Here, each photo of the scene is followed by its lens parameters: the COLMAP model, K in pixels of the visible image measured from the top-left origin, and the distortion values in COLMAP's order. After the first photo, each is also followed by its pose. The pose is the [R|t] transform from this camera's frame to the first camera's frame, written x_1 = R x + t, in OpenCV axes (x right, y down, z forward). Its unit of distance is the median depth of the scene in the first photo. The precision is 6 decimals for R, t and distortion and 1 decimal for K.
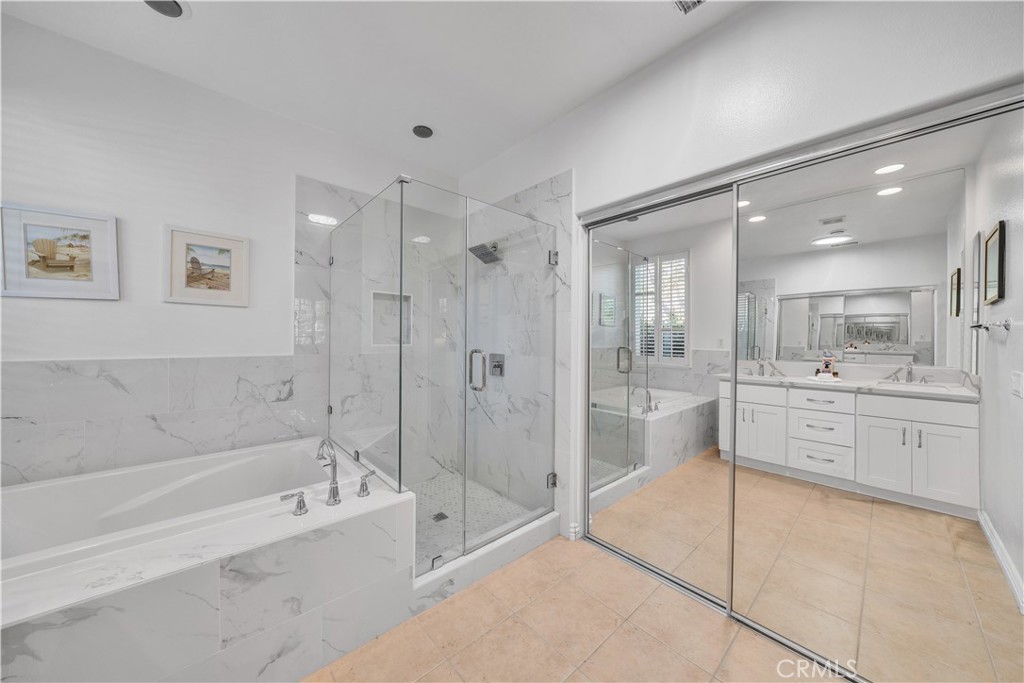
lens RADIAL K [[342.7, 0, 509.9], [0, 342.7, 339.9], [0, 0, 1]] dist [-0.010454, -0.000378]
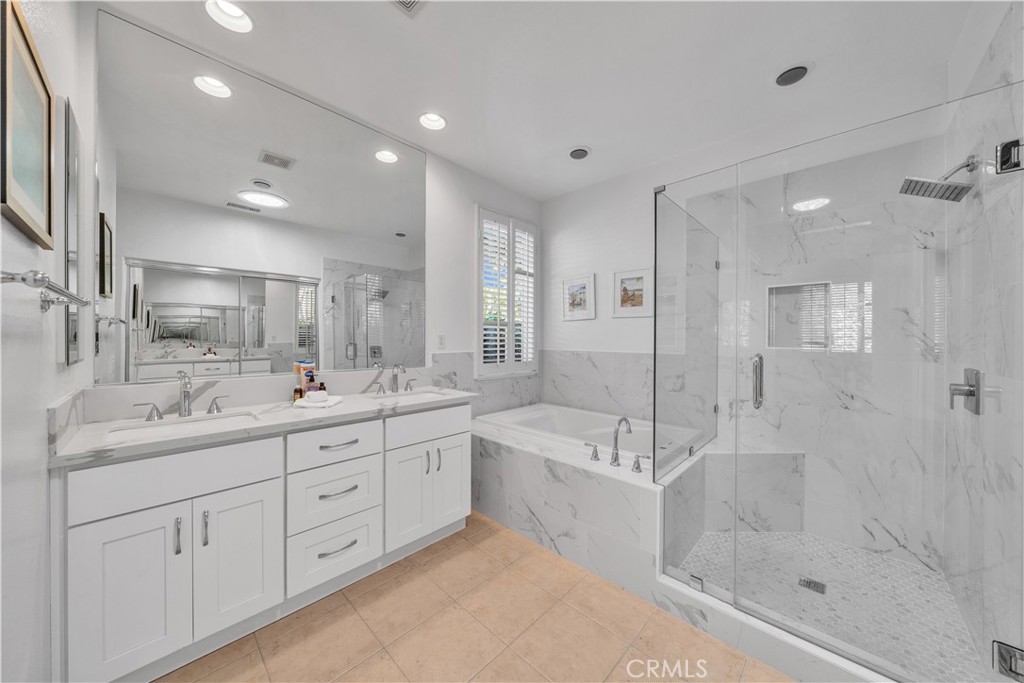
lens RADIAL K [[342.7, 0, 510.4], [0, 342.7, 340.1], [0, 0, 1]] dist [-0.010454, -0.000378]
pose [[0.075449, -0.000810, -0.997149, 0.630214], [-0.005628, 0.999983, -0.001238, 0.001279], [0.997134, 0.005705, 0.075443, 0.408130]]
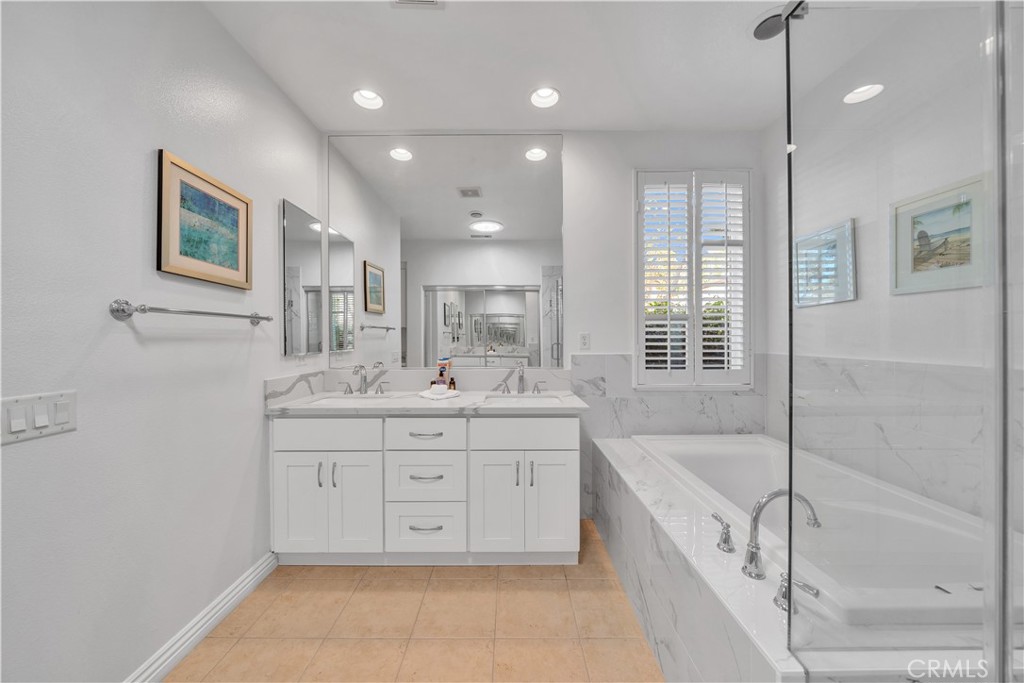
lens RADIAL K [[342.7, 0, 509.4], [0, 342.7, 340.8], [0, 0, 1]] dist [-0.010454, -0.000378]
pose [[-0.662631, 0.002095, -0.748943, 0.272756], [-0.000835, 0.999993, 0.003537, 0.000664], [0.748946, 0.002969, -0.662625, 0.891368]]
